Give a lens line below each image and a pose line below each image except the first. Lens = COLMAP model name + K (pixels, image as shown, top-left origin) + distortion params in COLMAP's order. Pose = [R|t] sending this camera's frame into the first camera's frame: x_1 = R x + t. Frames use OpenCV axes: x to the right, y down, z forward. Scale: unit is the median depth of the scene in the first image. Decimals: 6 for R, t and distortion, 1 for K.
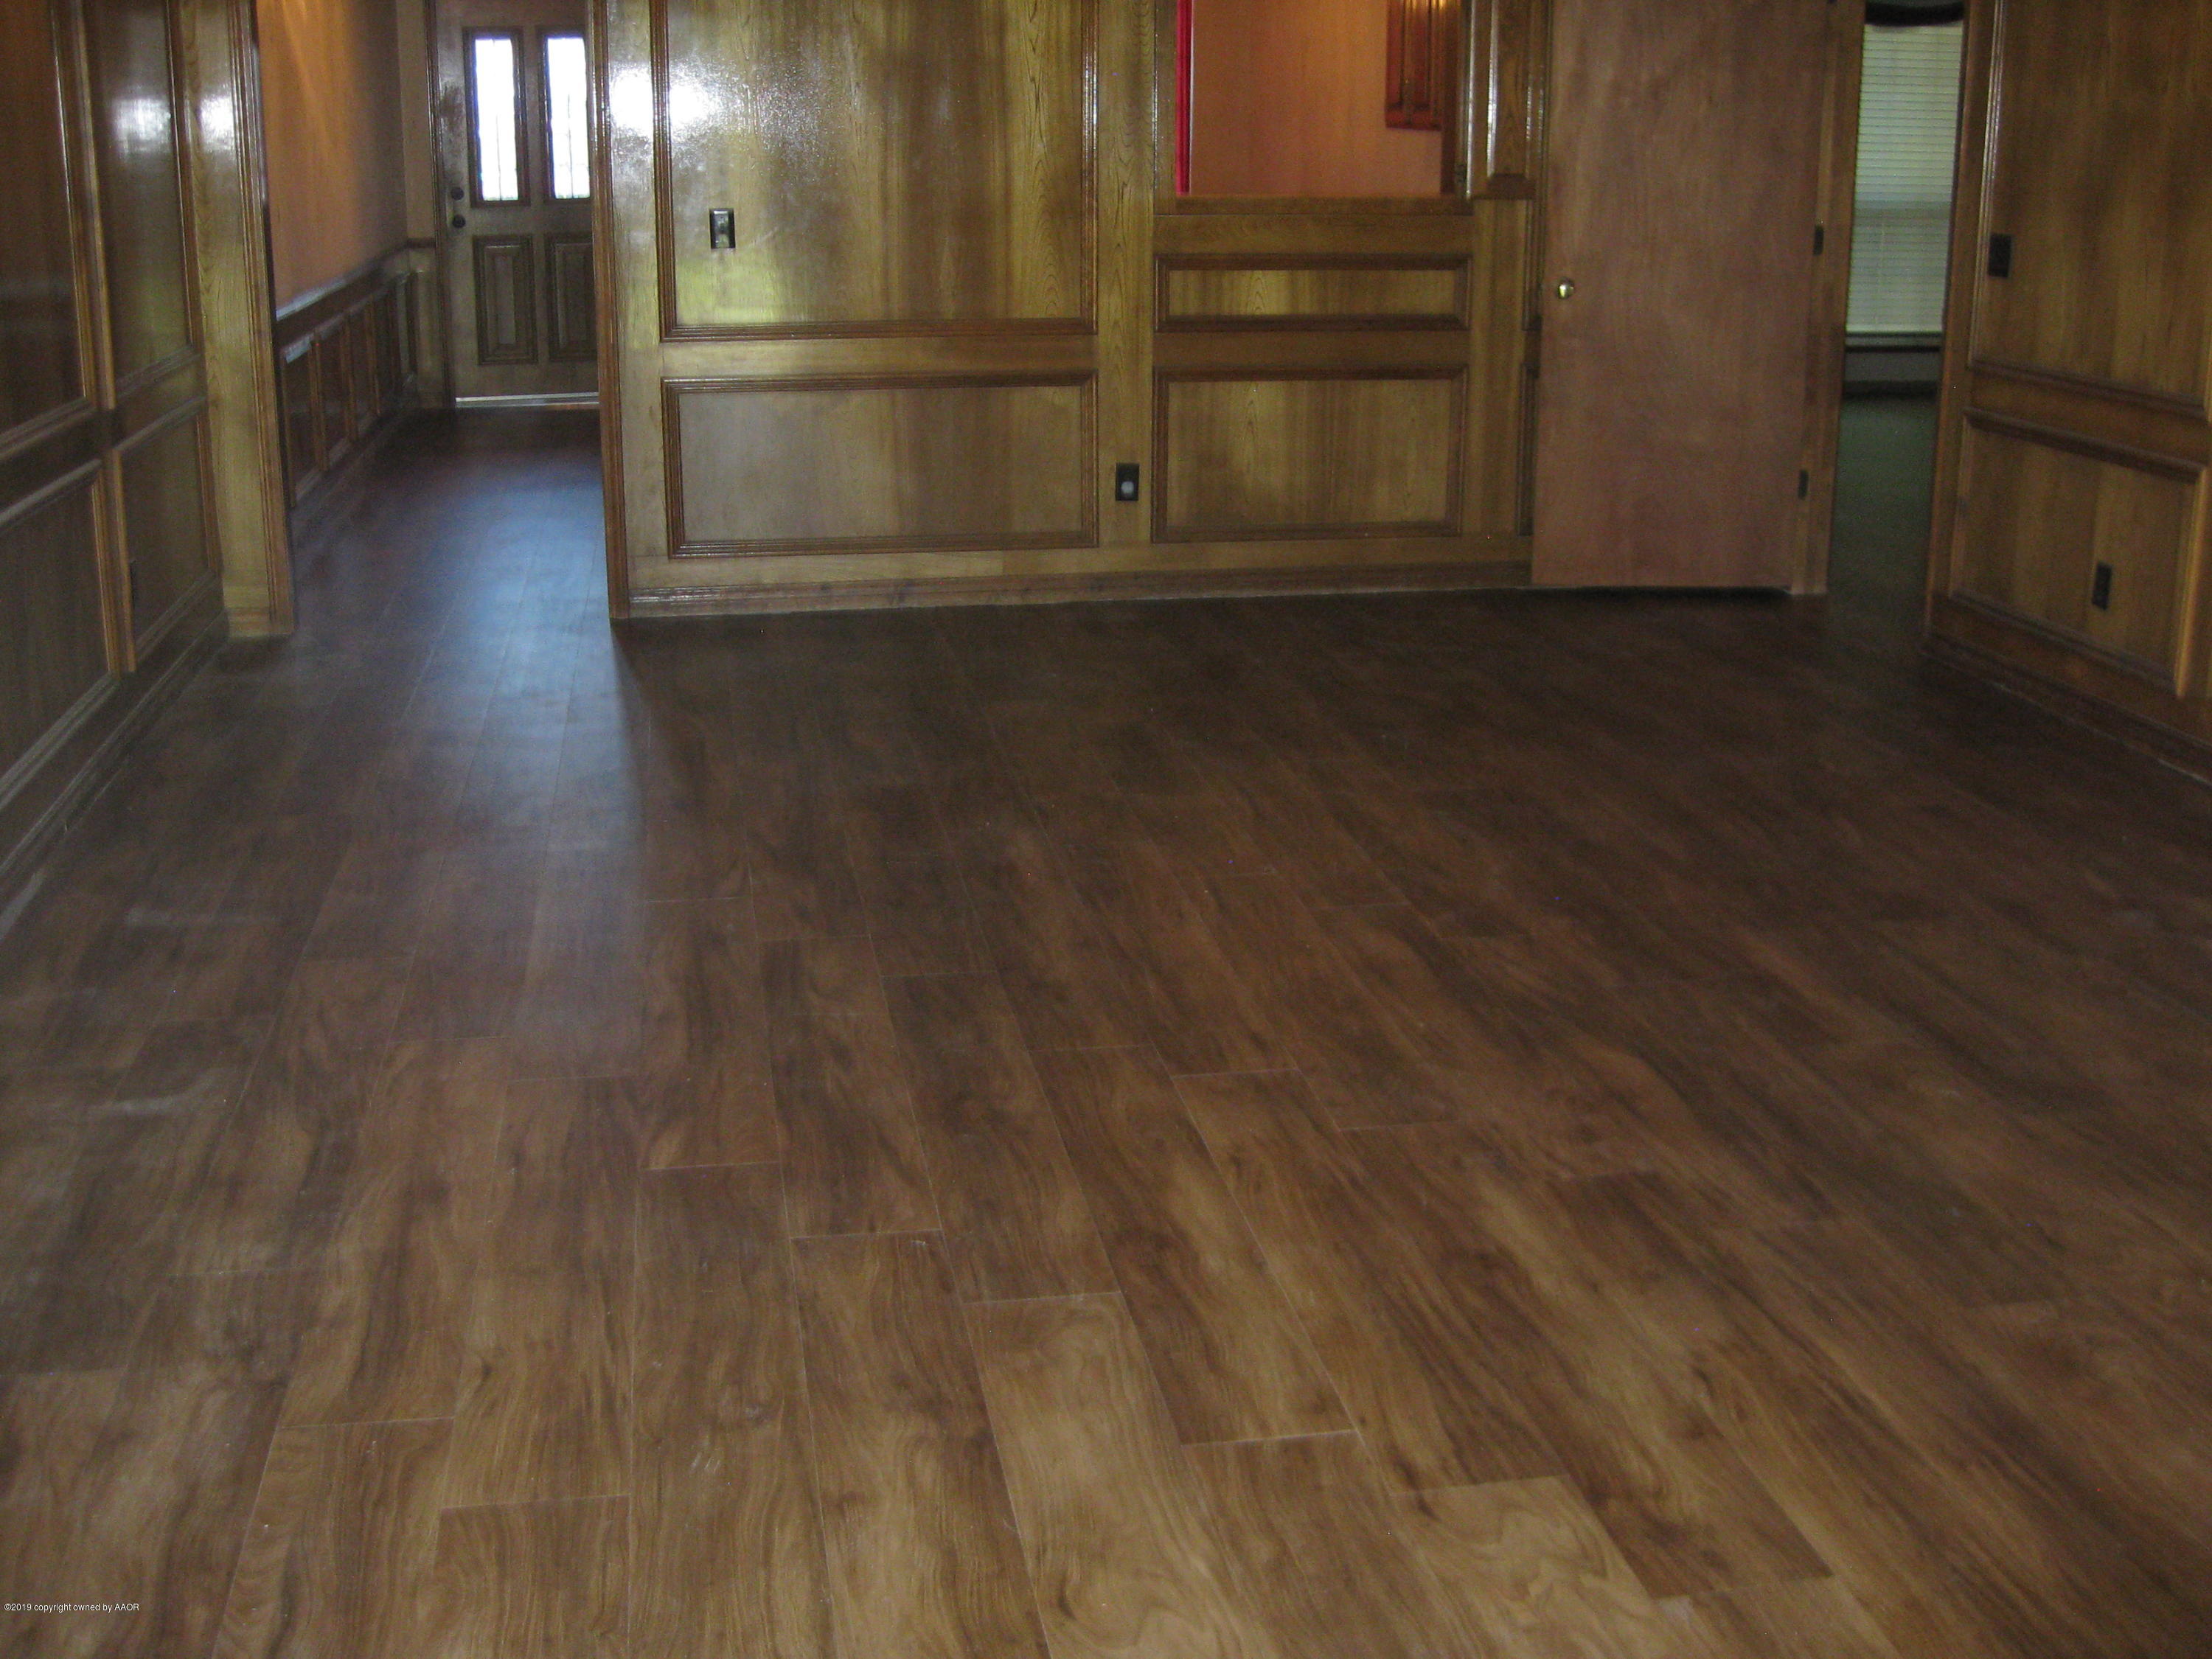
lens RADIAL K [[2439.2, 0, 1076.7], [0, 2439.2, 811.9], [0, 0, 1]] dist [-0.166862, 0.102475]
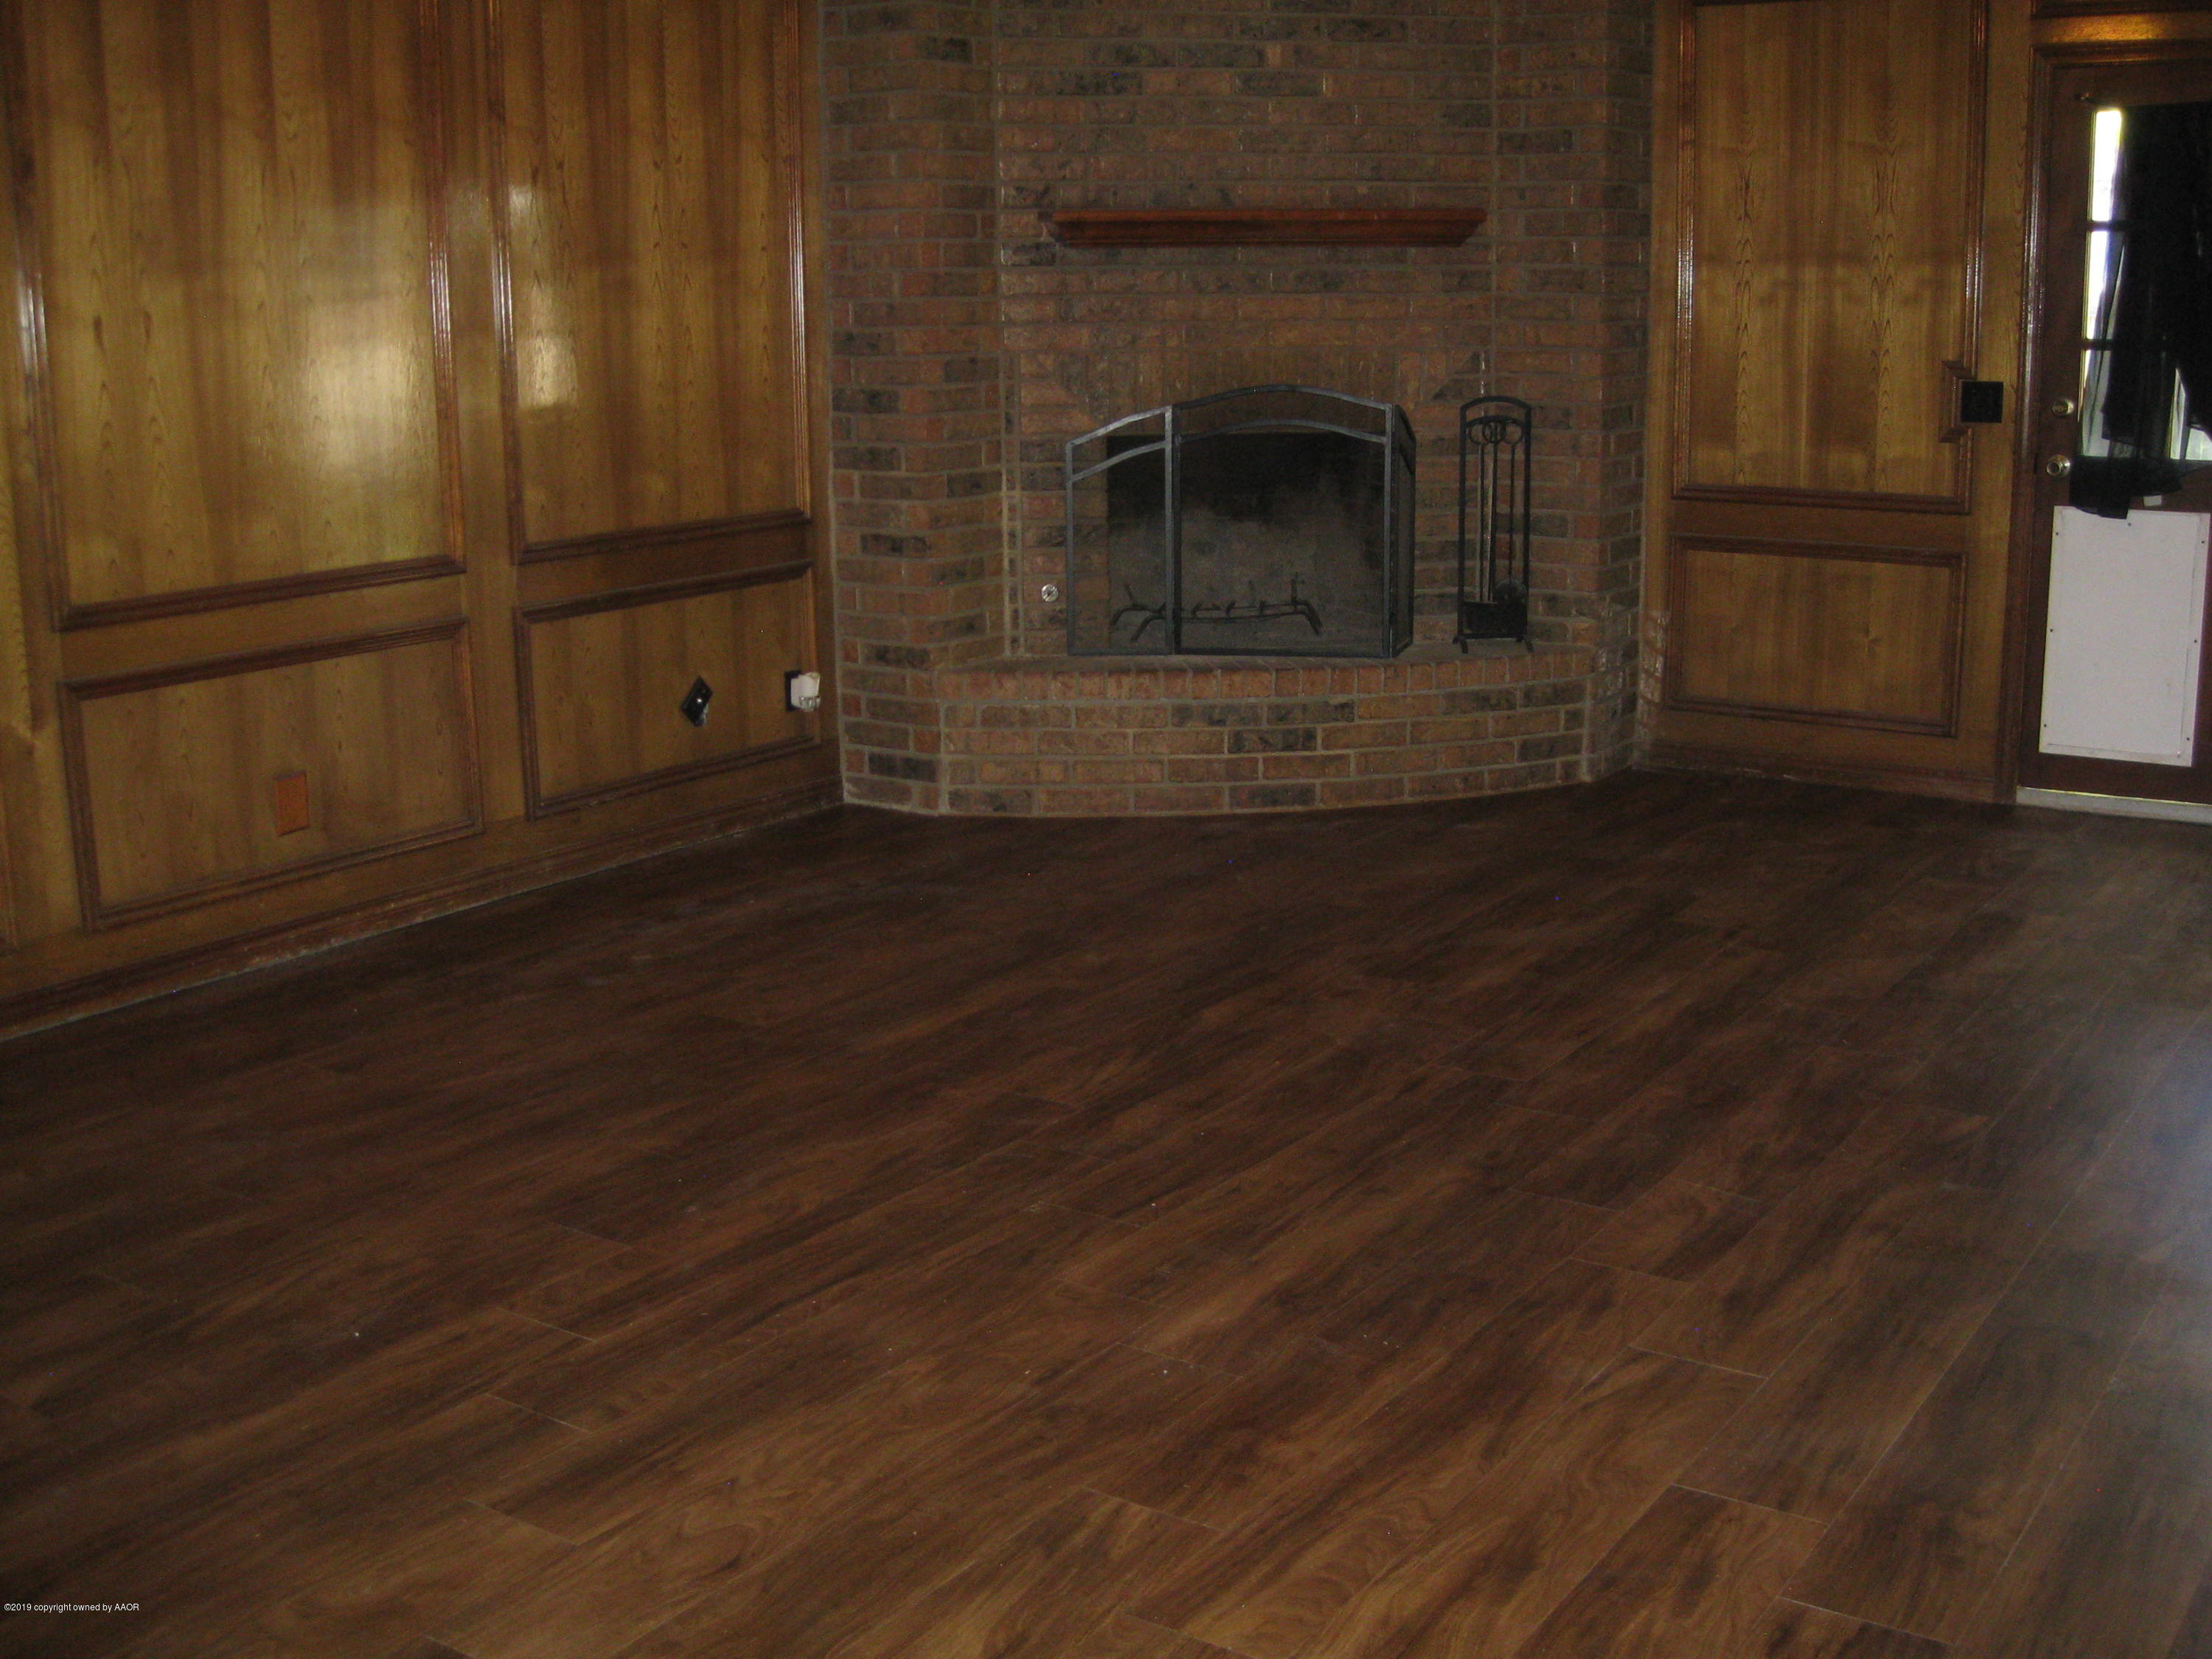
lens RADIAL K [[2439.2, 0, 1076.7], [0, 2439.2, 811.9], [0, 0, 1]] dist [-0.166862, 0.102475]
pose [[-0.721467, -0.136350, 0.678891, -0.572880], [0.205185, 0.894294, 0.397665, -0.511381], [-0.661350, 0.426200, -0.617227, 1.764869]]
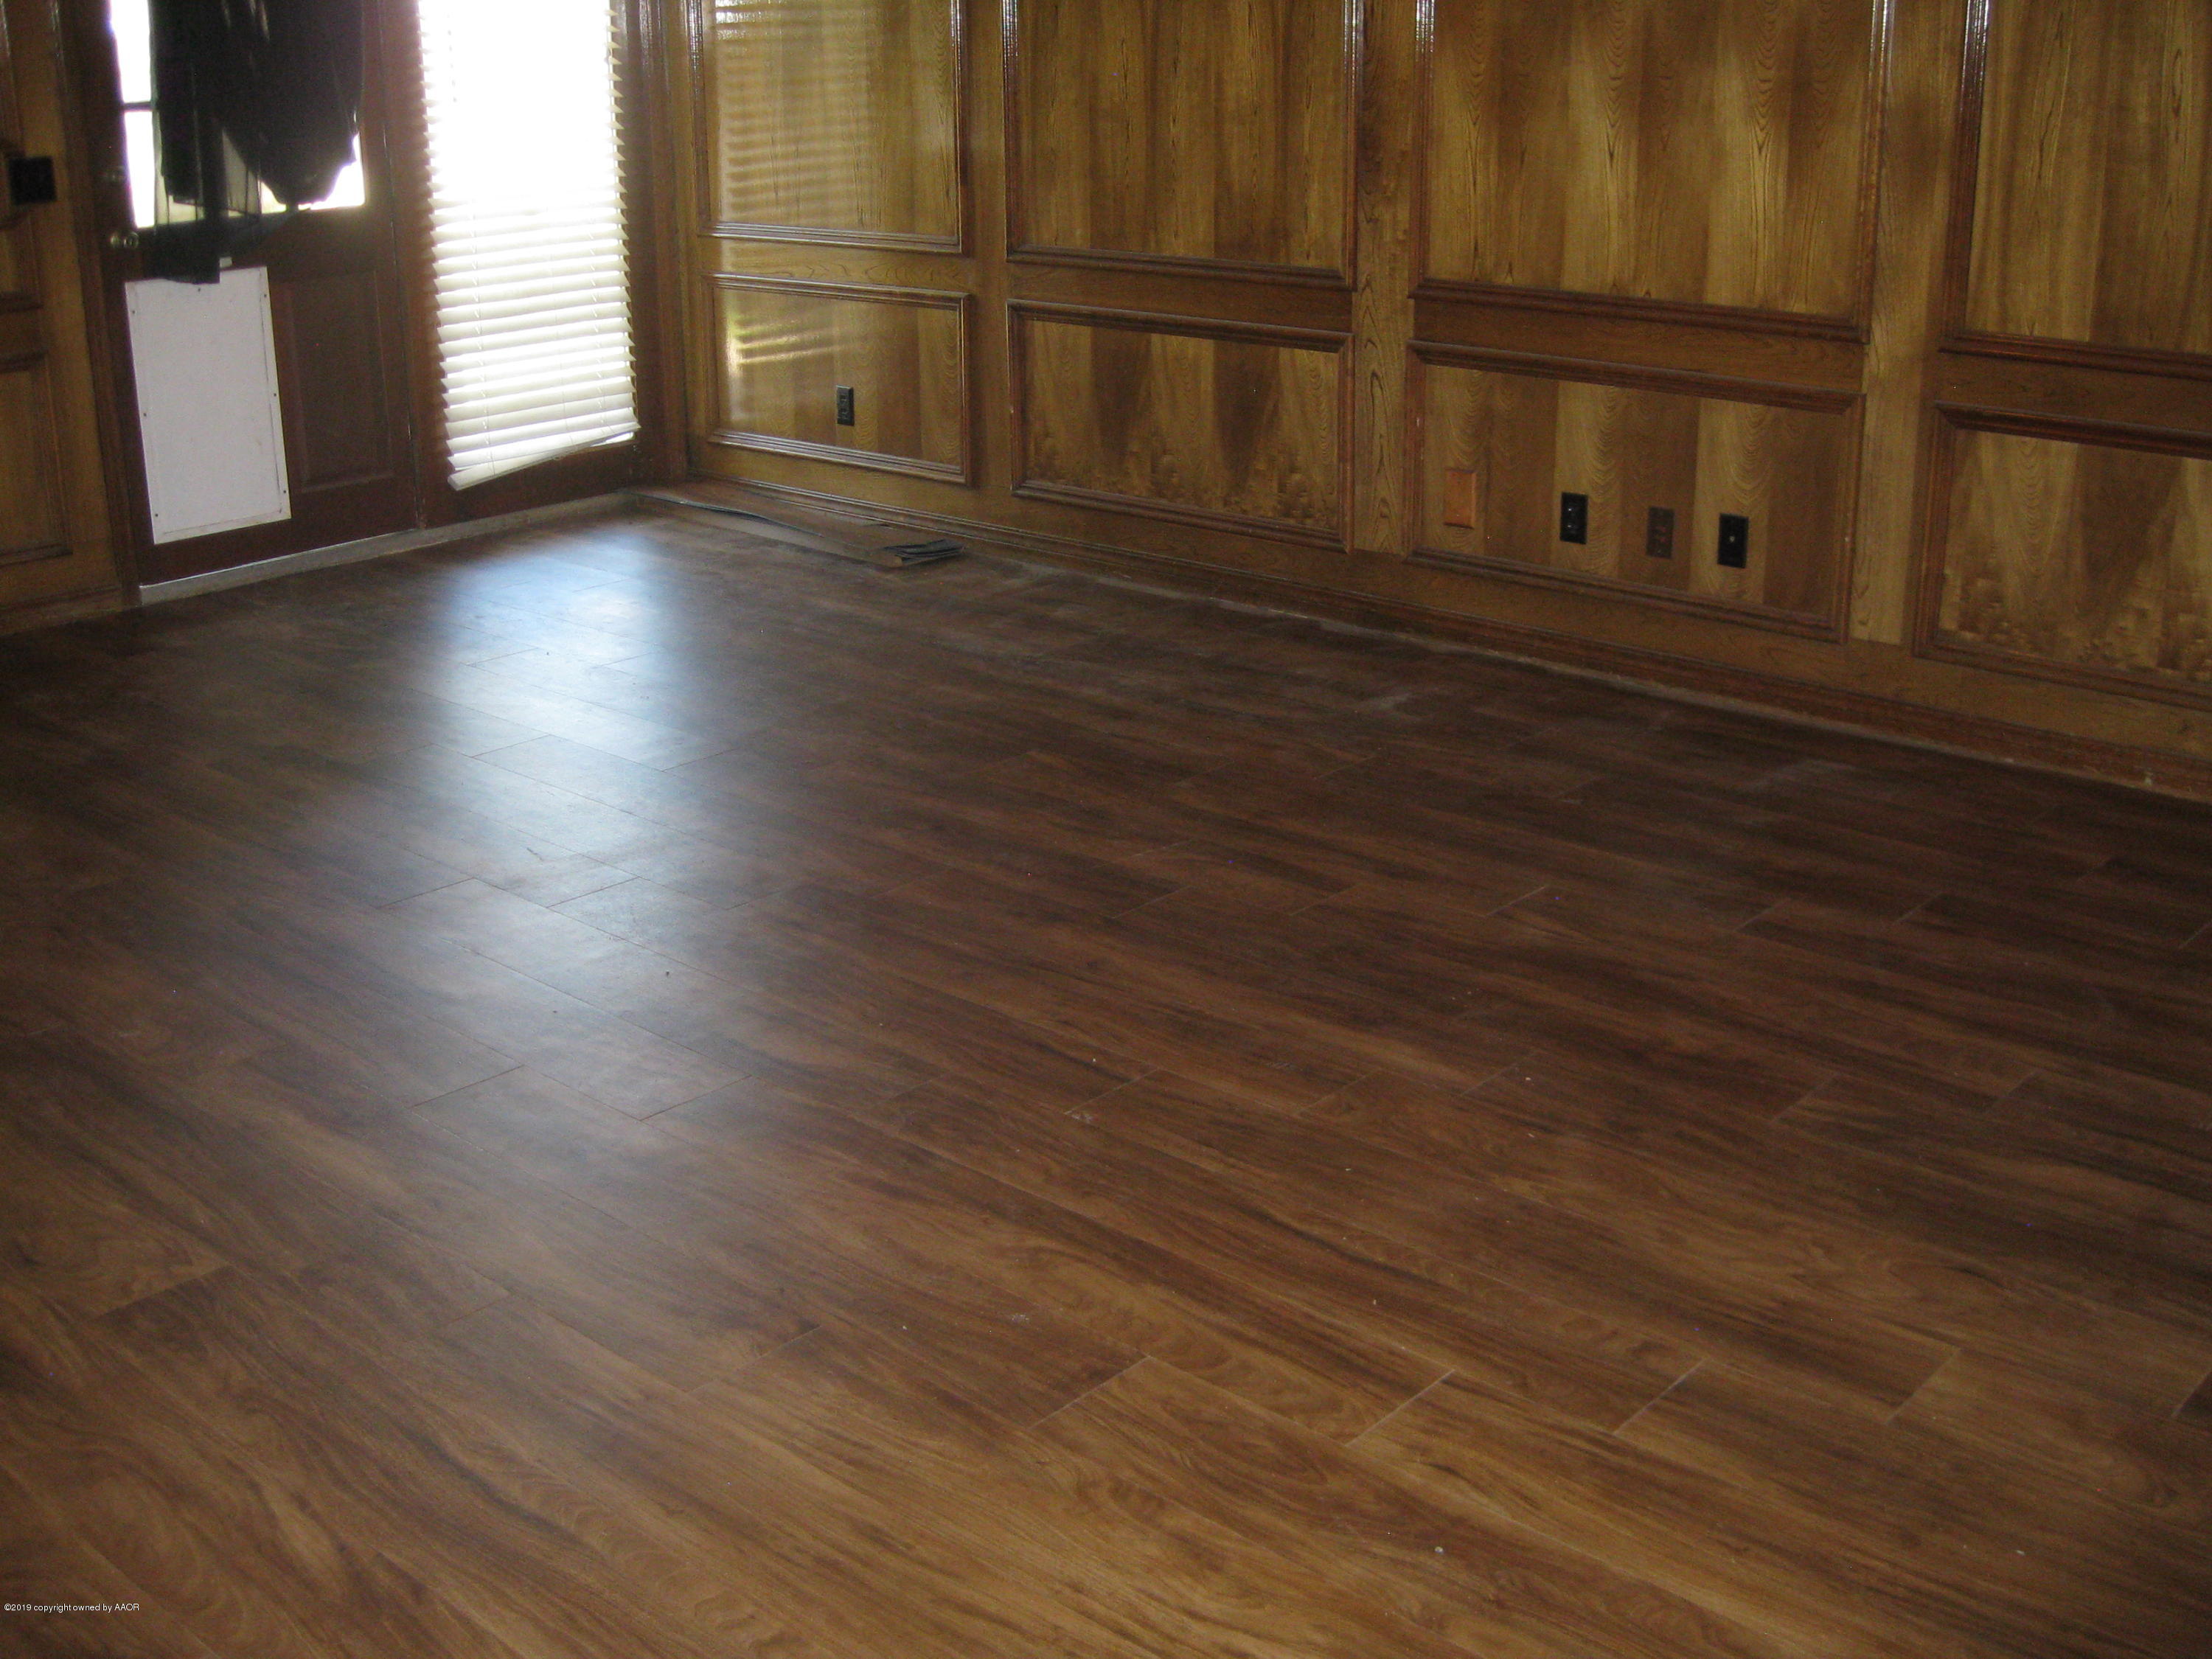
lens RADIAL K [[2439.2, 0, 1076.7], [0, 2439.2, 811.9], [0, 0, 1]] dist [-0.166862, 0.102475]
pose [[-0.787375, 0.208383, -0.580187, 0.578838], [-0.157220, 0.842140, 0.515831, -0.508803], [0.596090, 0.497370, -0.630318, 1.718747]]
